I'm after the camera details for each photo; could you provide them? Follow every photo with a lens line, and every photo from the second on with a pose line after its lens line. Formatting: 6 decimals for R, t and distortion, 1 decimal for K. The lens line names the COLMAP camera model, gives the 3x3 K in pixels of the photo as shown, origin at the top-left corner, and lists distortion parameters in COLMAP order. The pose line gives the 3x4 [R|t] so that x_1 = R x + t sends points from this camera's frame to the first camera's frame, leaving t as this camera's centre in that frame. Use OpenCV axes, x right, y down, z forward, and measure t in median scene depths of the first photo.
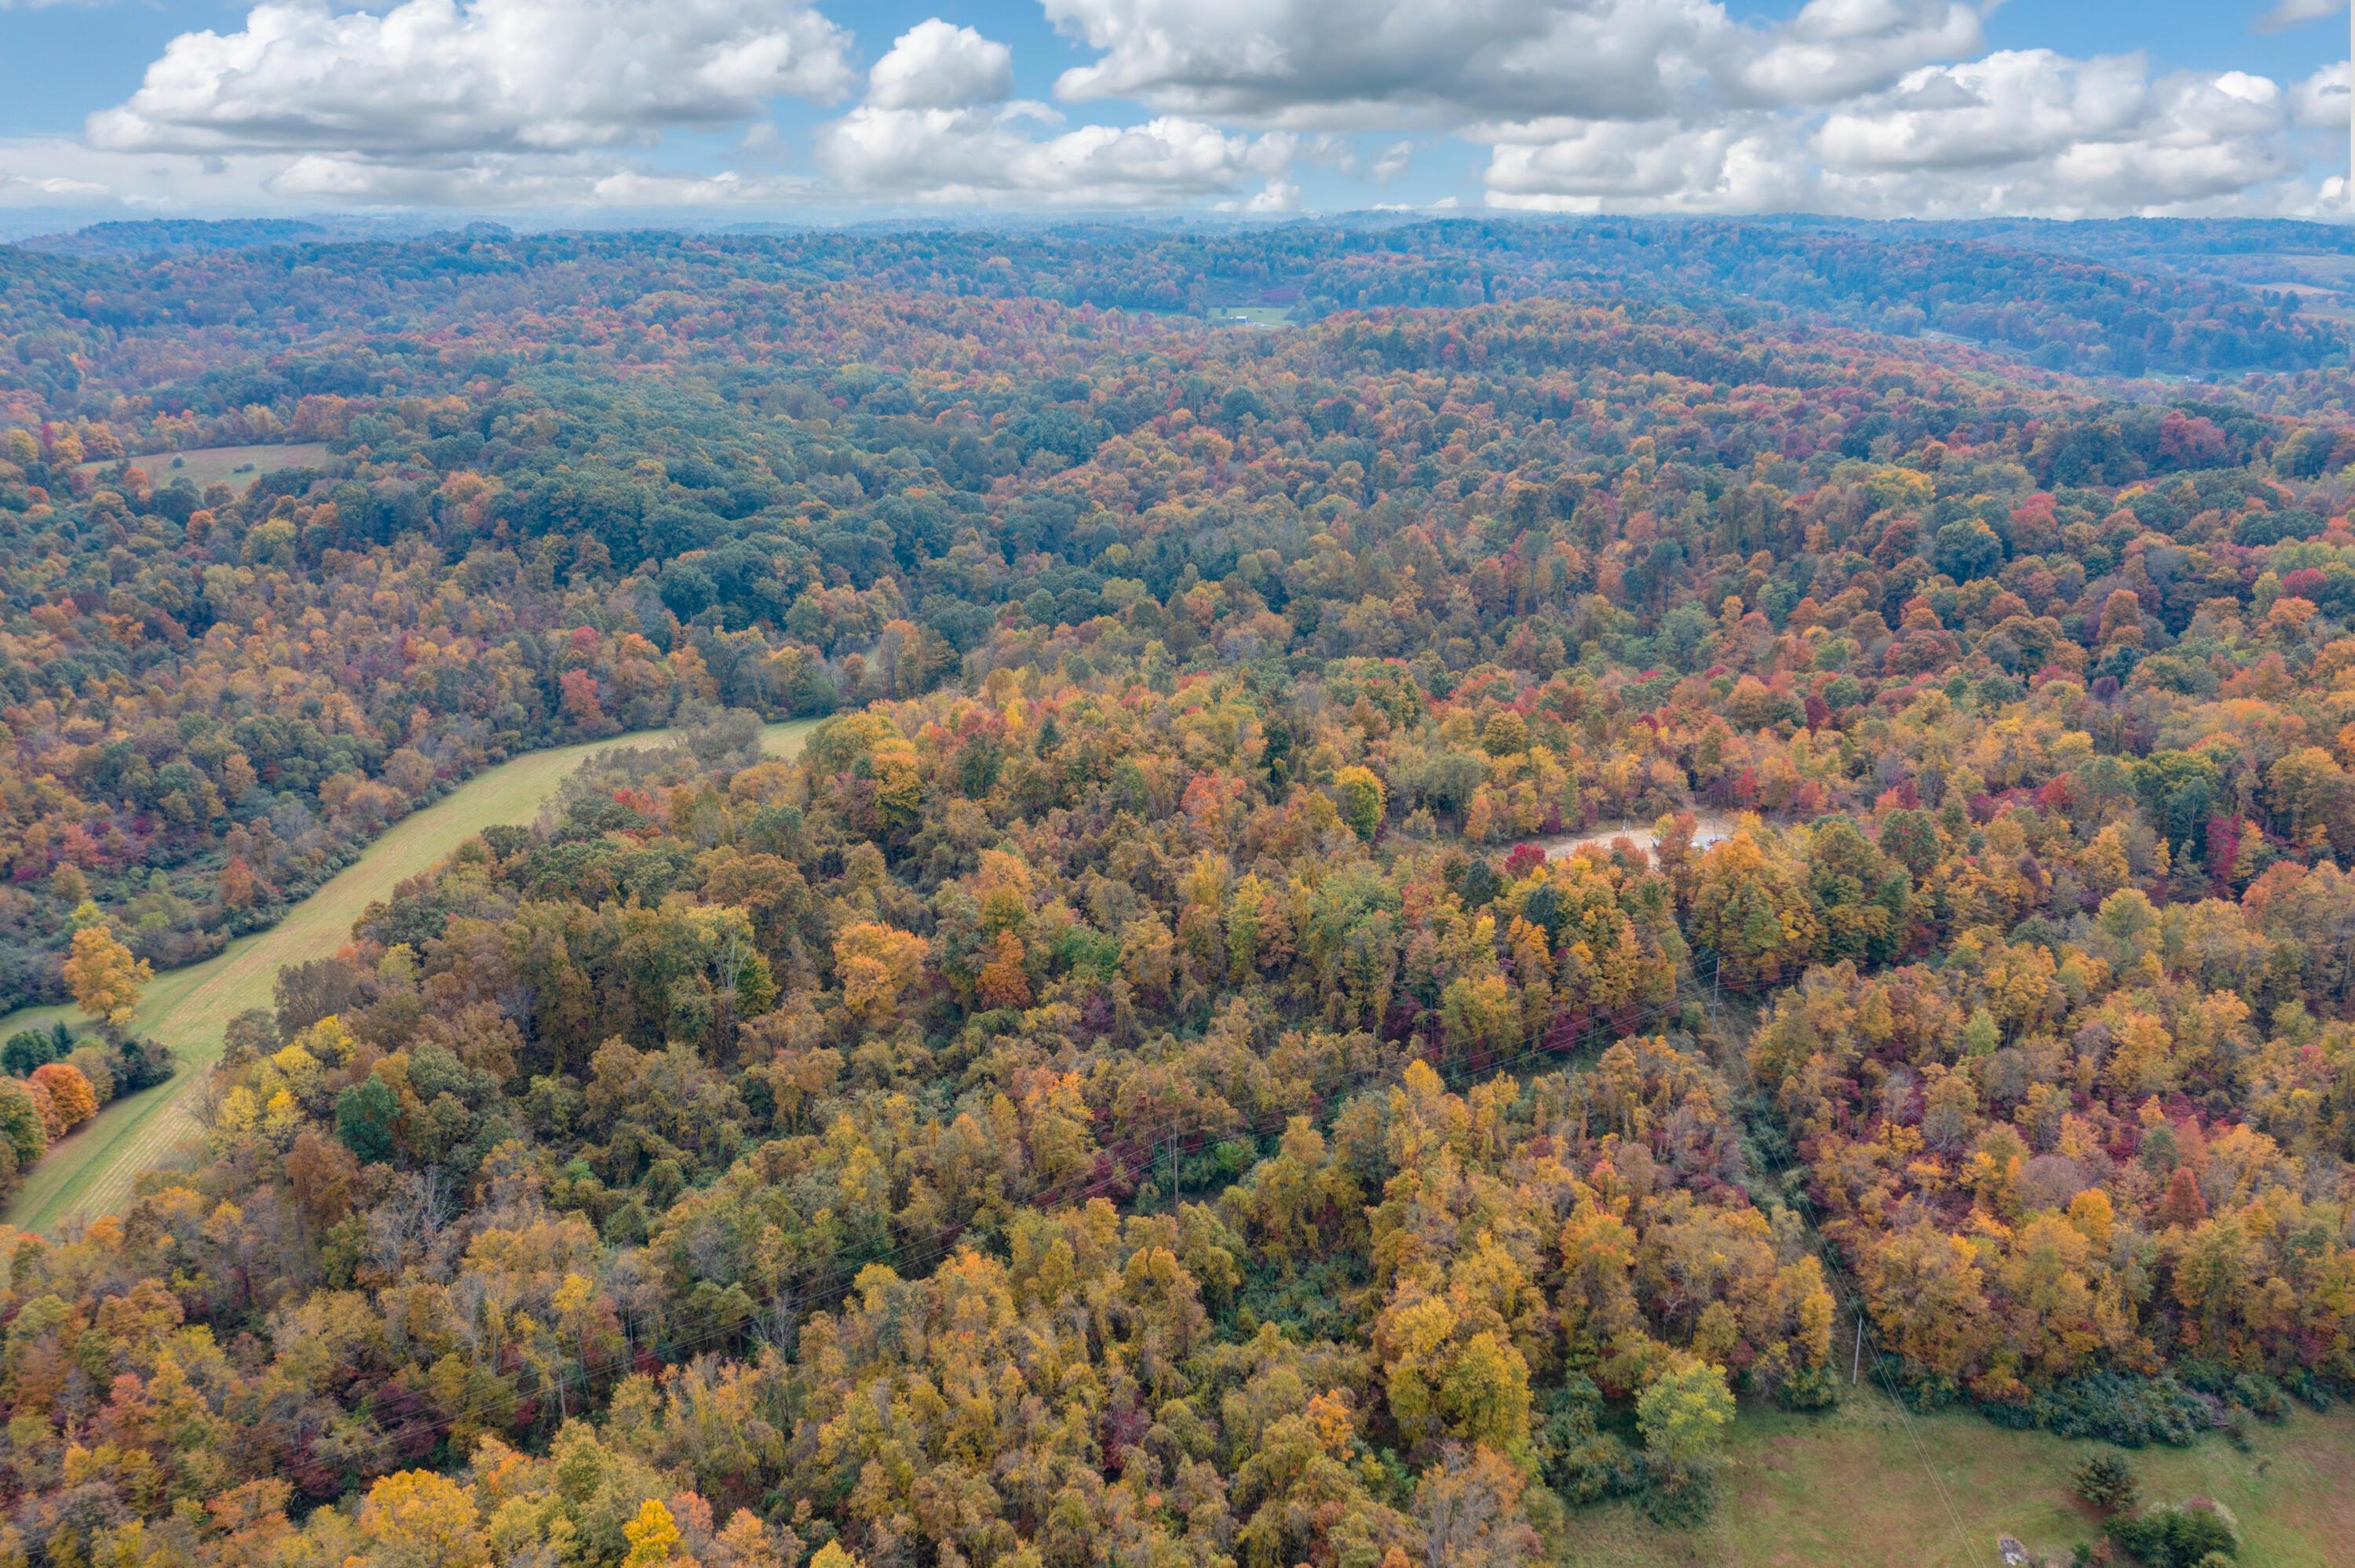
lens RADIAL K [[1816.5, 0, 1171.9], [0, 1816.5, 780.2], [0, 0, 1]] dist [-0.018640, 0.034860]
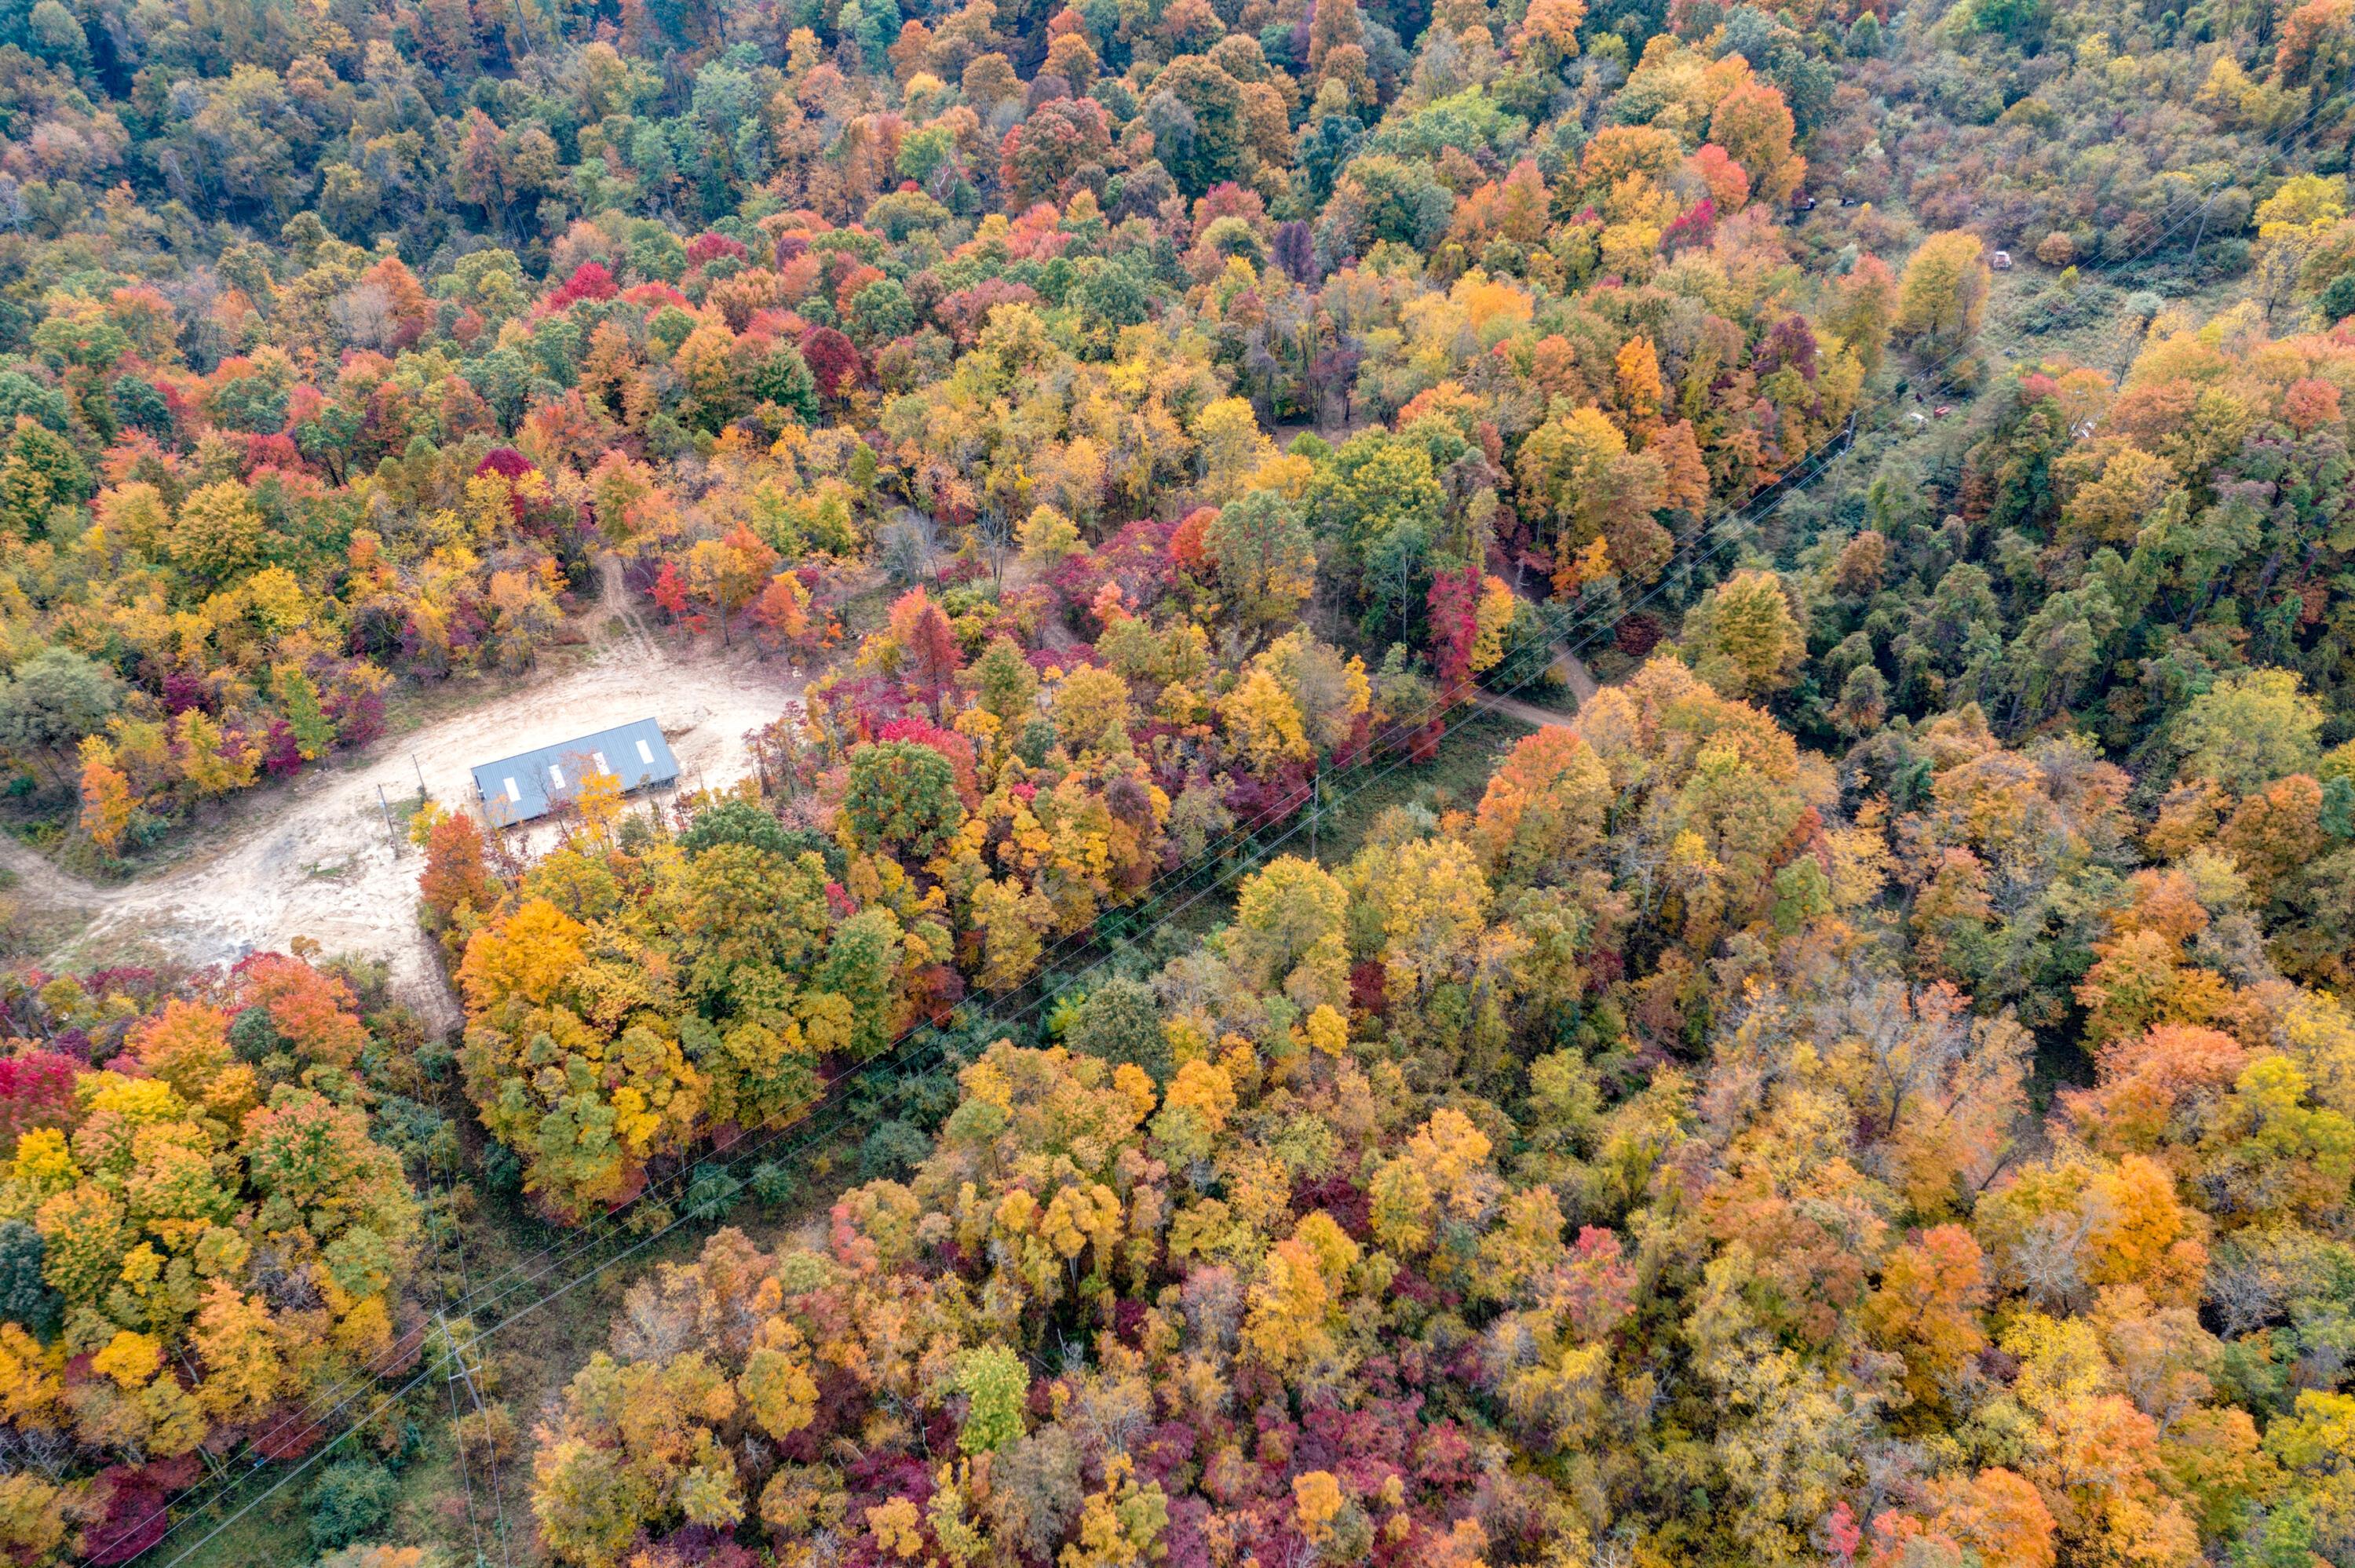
lens RADIAL K [[1816.5, 0, 1171.9], [0, 1816.5, 780.2], [0, 0, 1]] dist [-0.018640, 0.034860]
pose [[0.932239, -0.225631, 0.282880, 0.391648], [0.105349, 0.917152, 0.384362, -0.185383], [-0.346168, -0.328516, 0.878775, 0.616908]]
